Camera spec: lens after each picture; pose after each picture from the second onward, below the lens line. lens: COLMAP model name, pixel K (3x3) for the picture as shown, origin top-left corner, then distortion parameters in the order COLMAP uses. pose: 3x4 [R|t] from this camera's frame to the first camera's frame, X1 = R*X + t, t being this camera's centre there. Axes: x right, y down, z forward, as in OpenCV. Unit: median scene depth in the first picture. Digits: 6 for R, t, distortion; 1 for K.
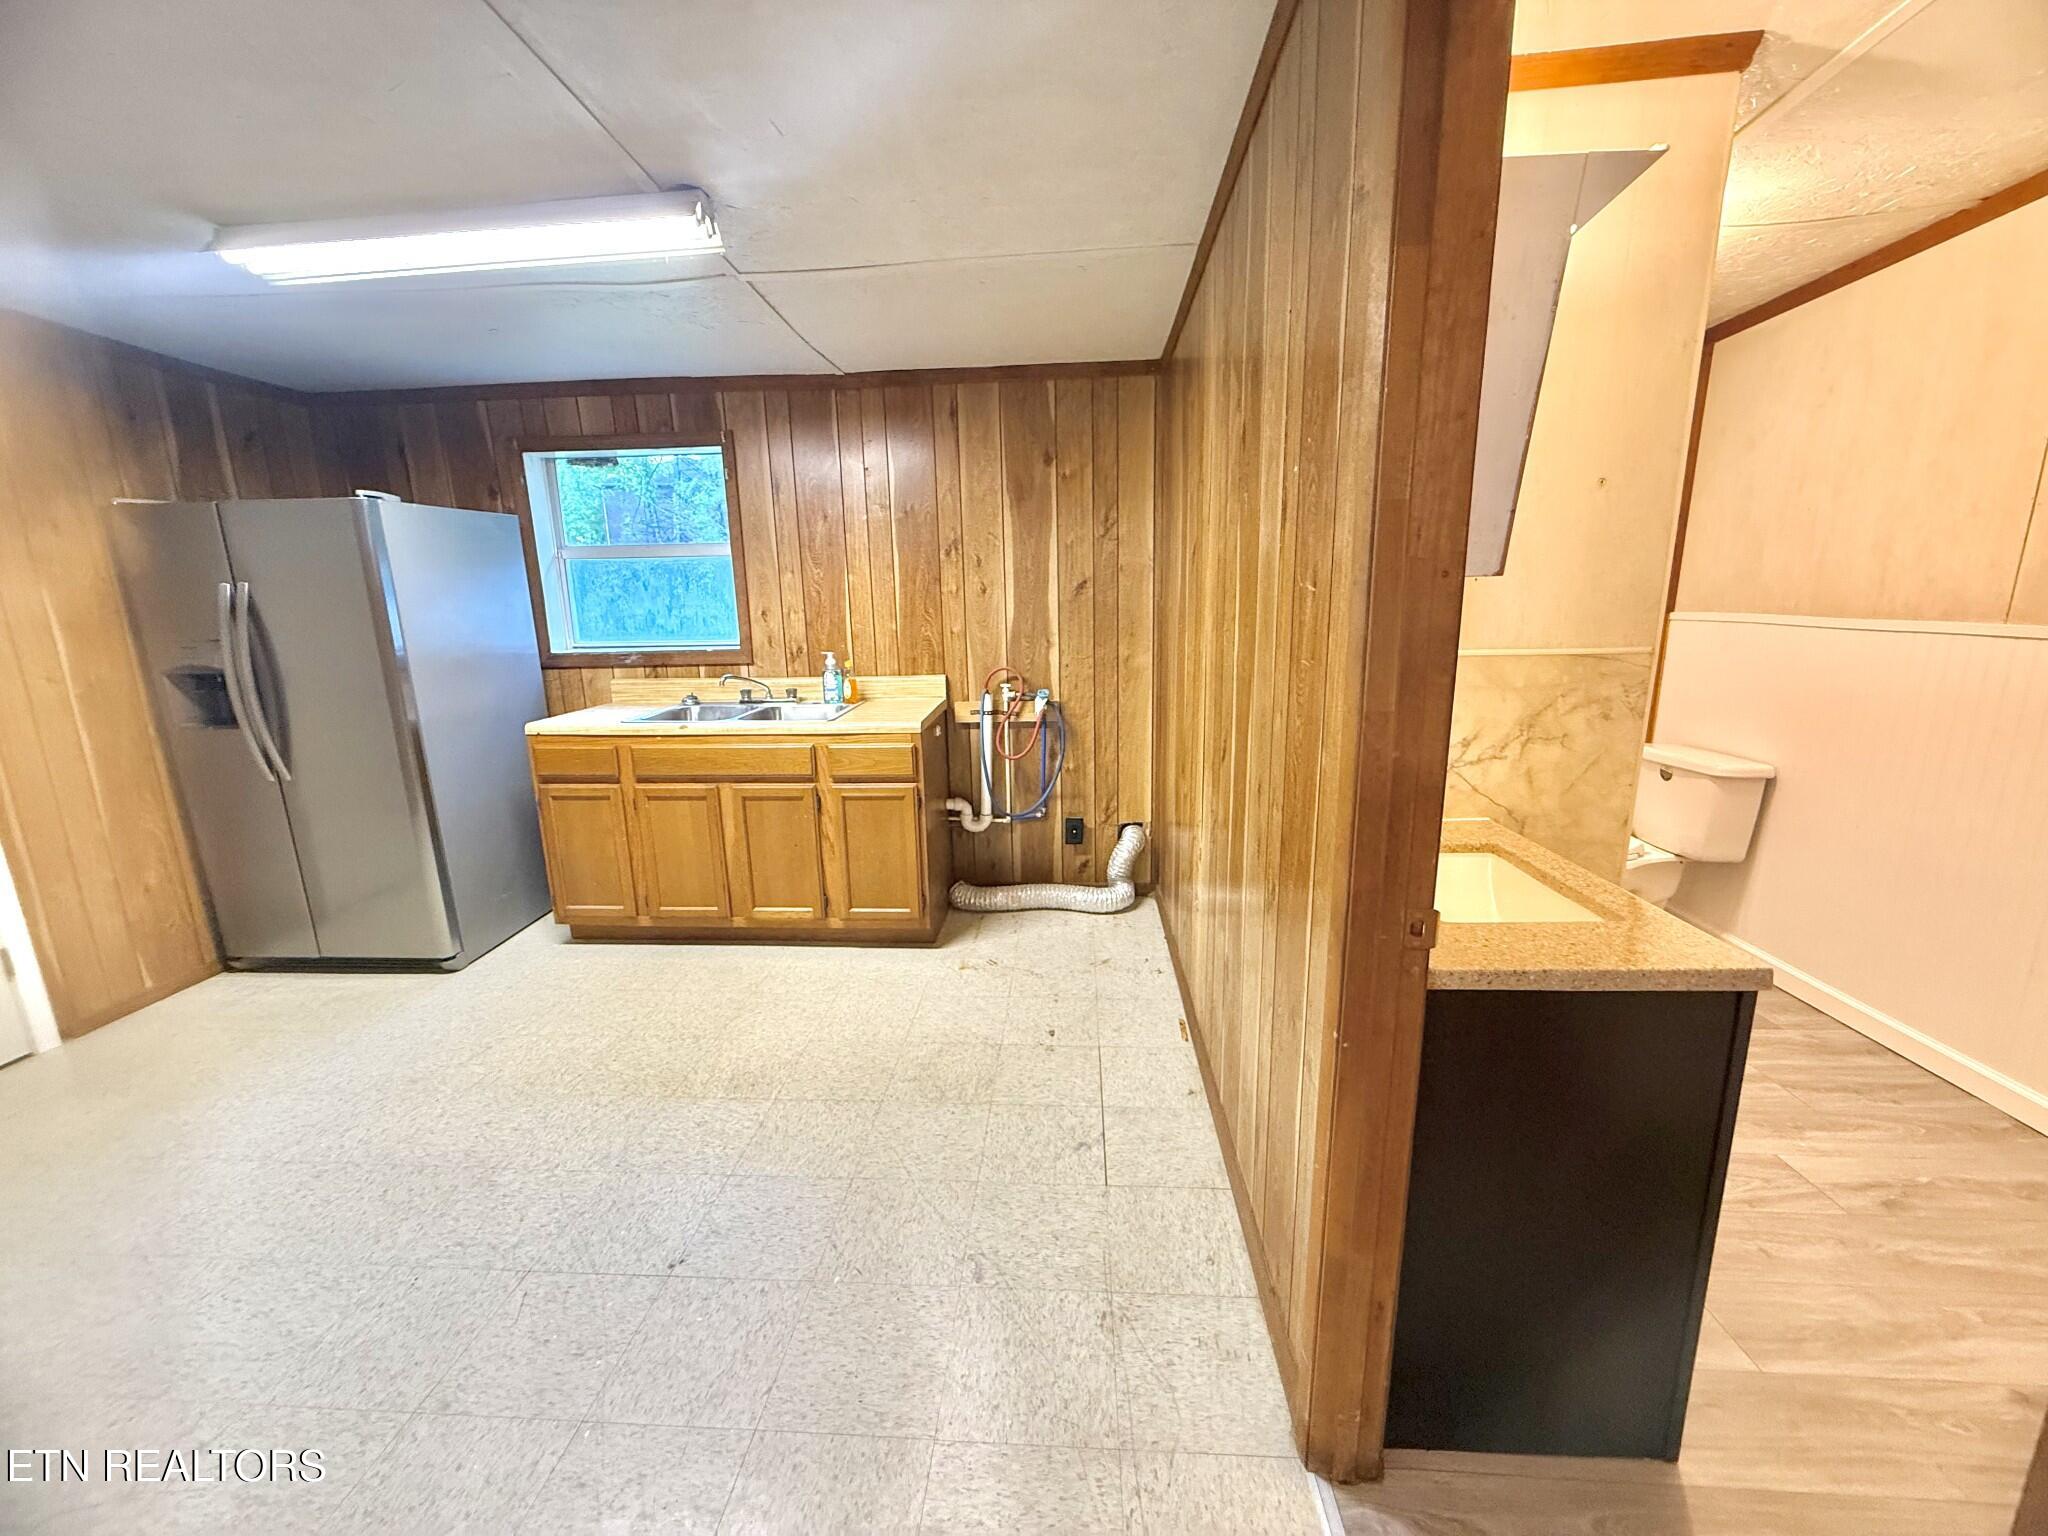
lens RADIAL K [[813.7, 0, 1019.8], [0, 813.7, 769.1], [0, 0, 1]] dist [0.000718, -0.000094]
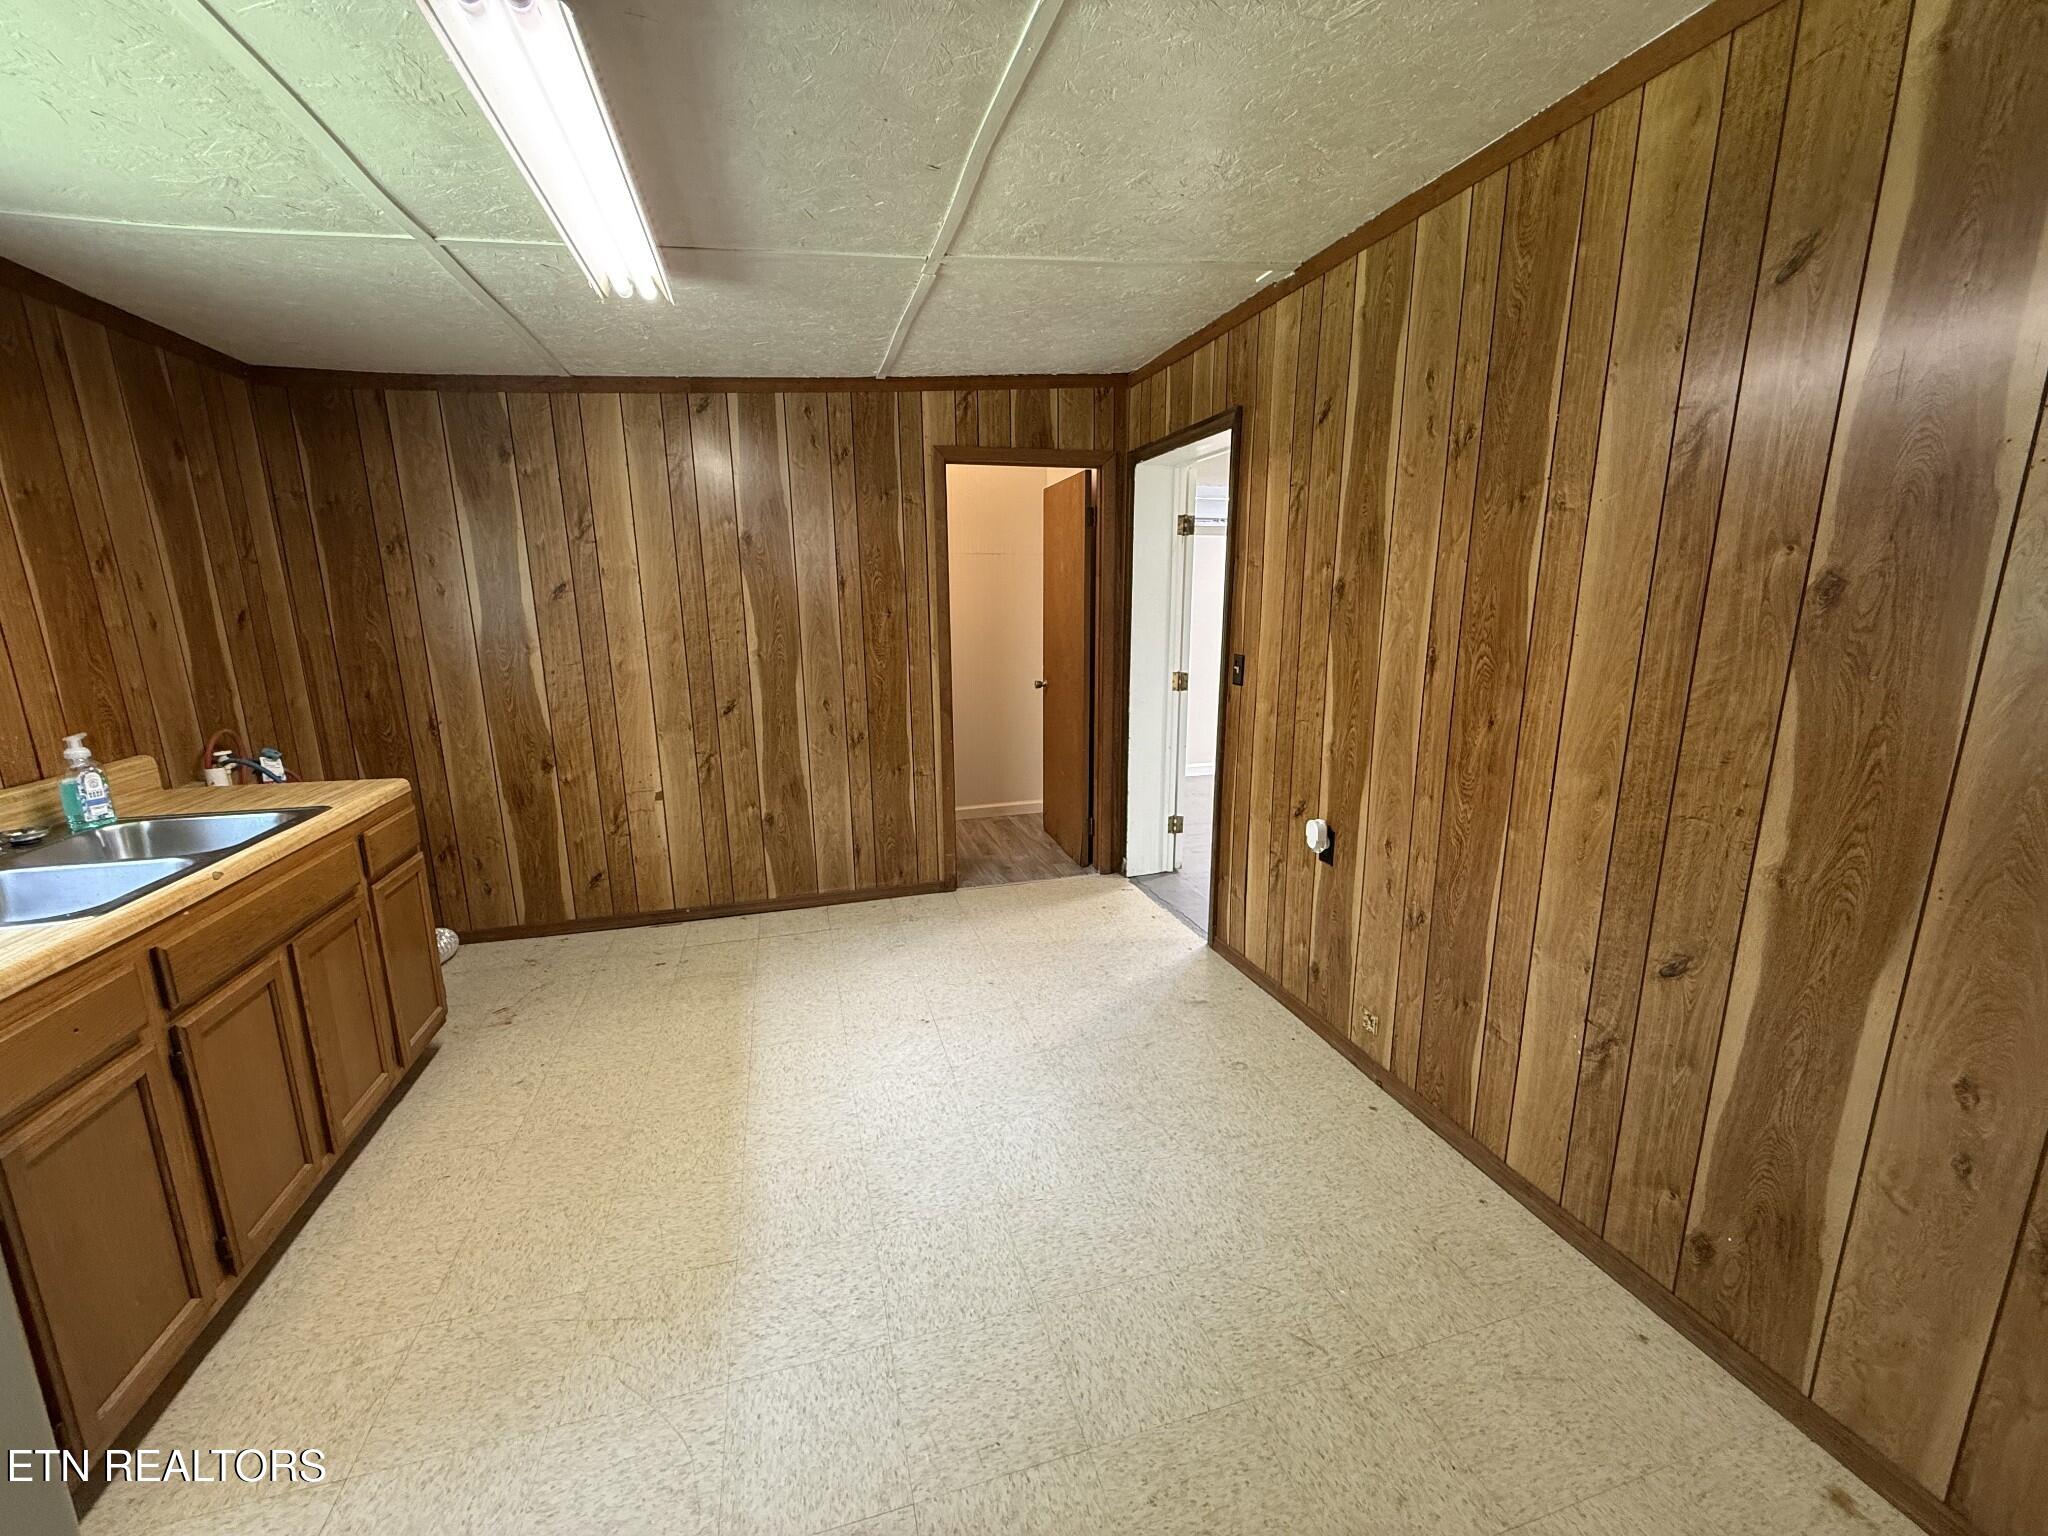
lens RADIAL K [[813.9, 0, 1020.5], [0, 813.9, 767.2], [0, 0, 1]] dist [0.001353, -0.000447]
pose [[-0.338576, -0.170646, 0.925336, -0.941190], [0.215131, 0.943330, 0.252680, -0.122667], [-0.916016, 0.284619, -0.282678, 0.559379]]
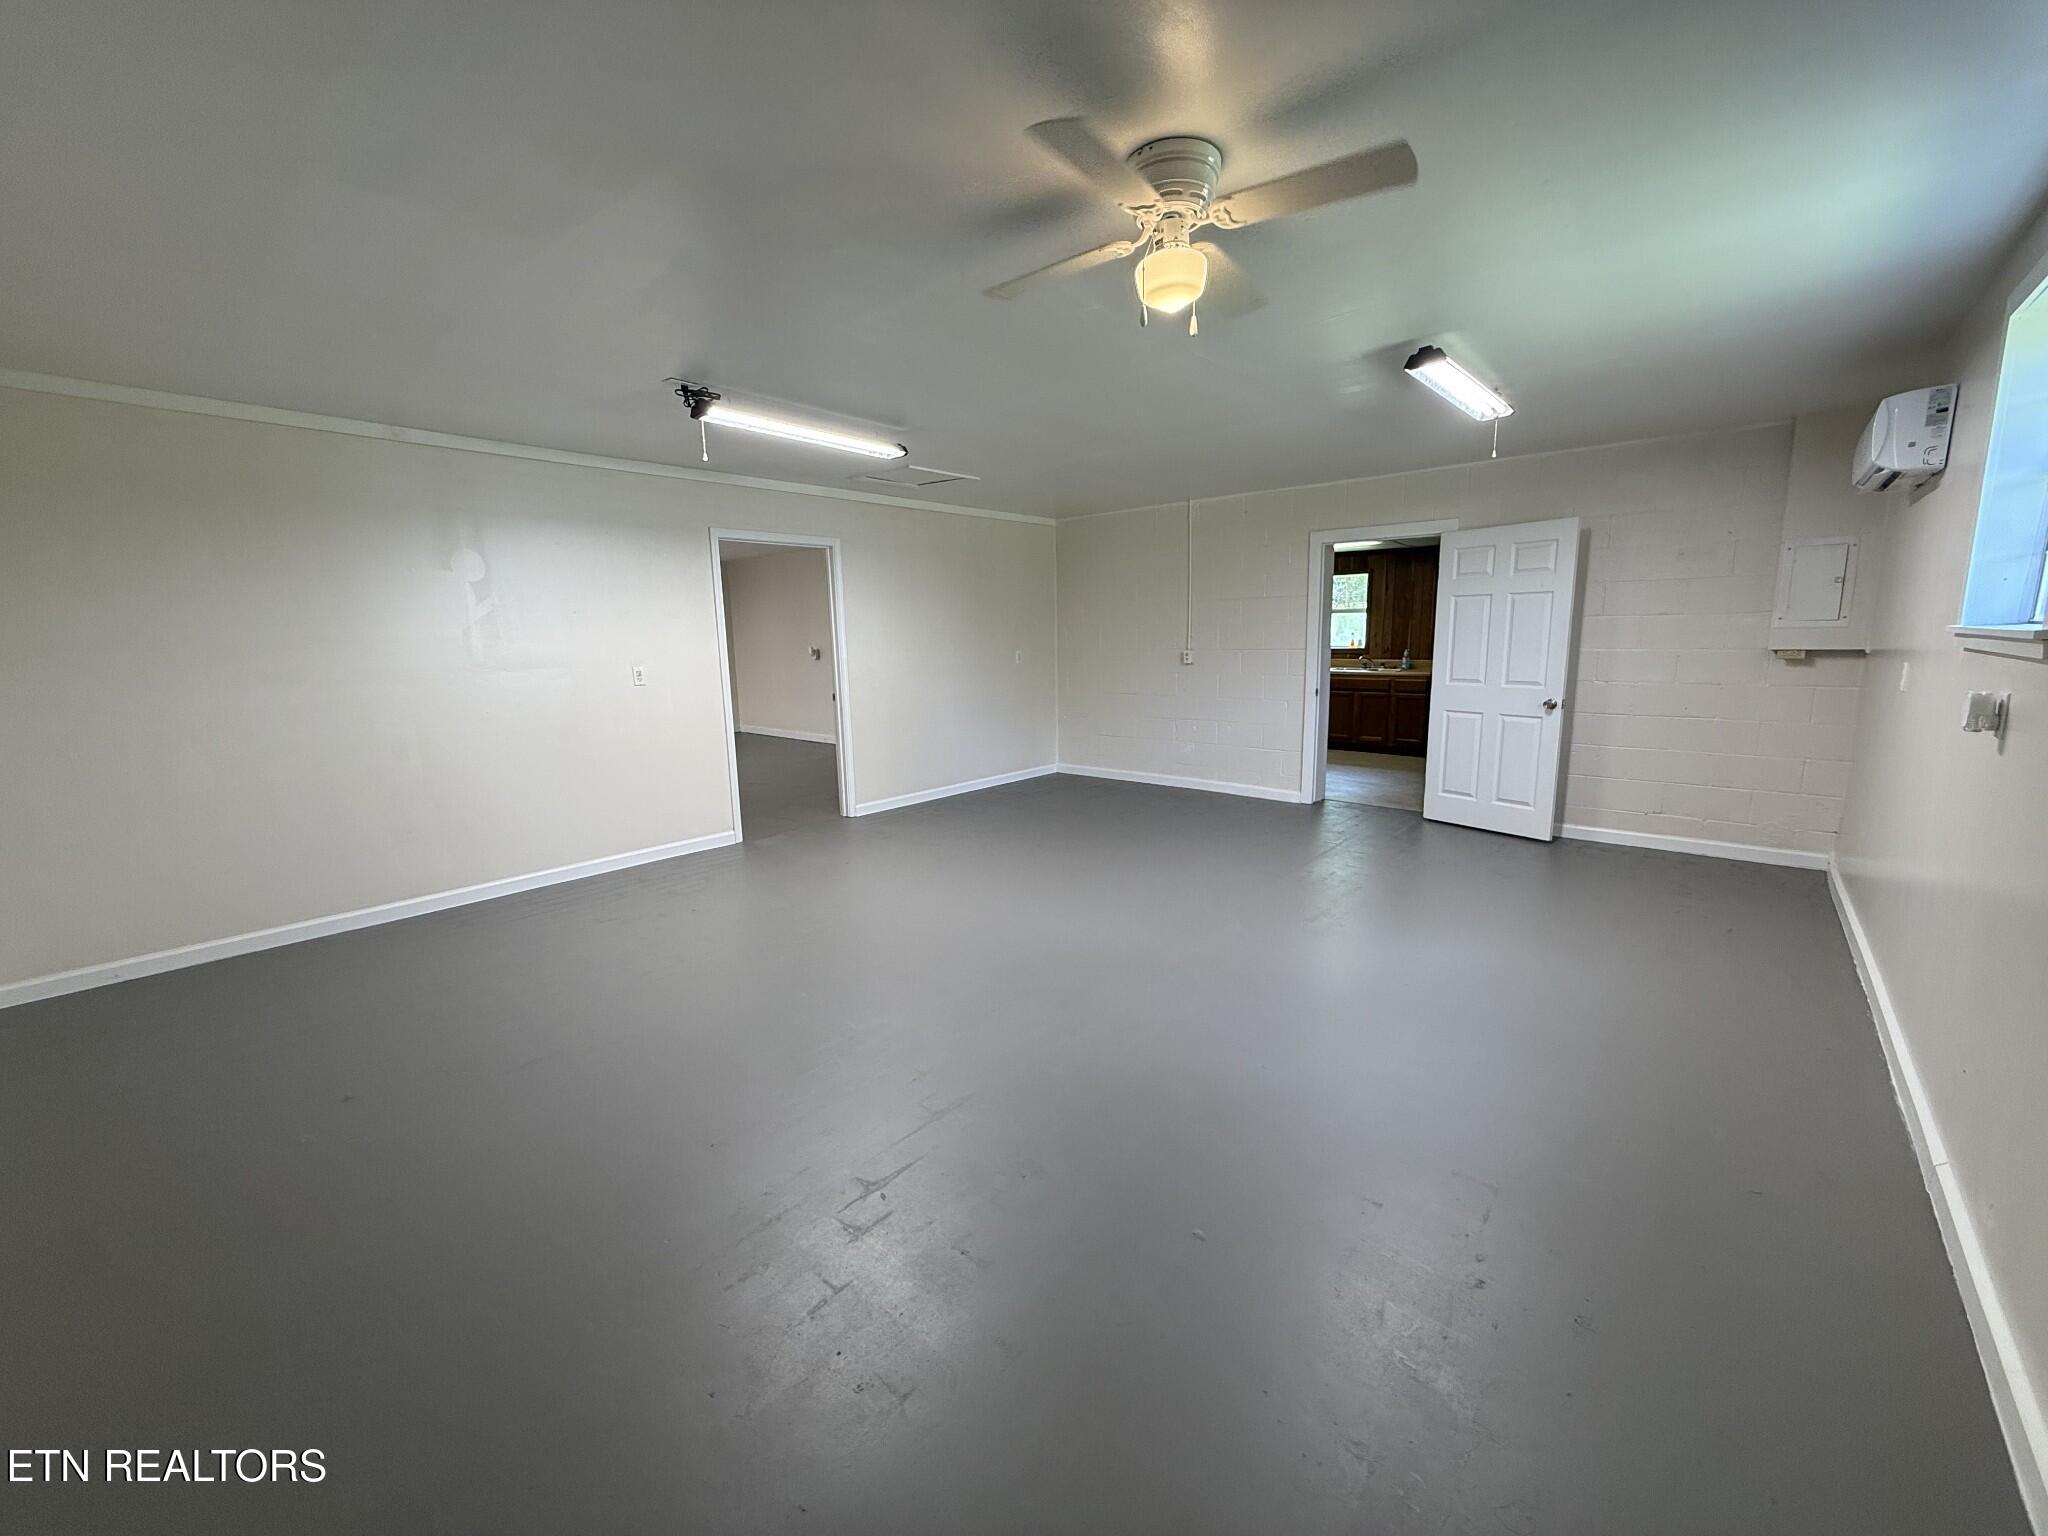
lens RADIAL K [[813.7, 0, 1019.8], [0, 813.7, 769.1], [0, 0, 1]] dist [0.000718, -0.000094]
pose [[0.799805, 0.106032, -0.590821, 0.372972], [-0.125169, 0.992098, 0.008603, 0.368335], [0.587065, 0.067072, 0.806757, -1.775199]]
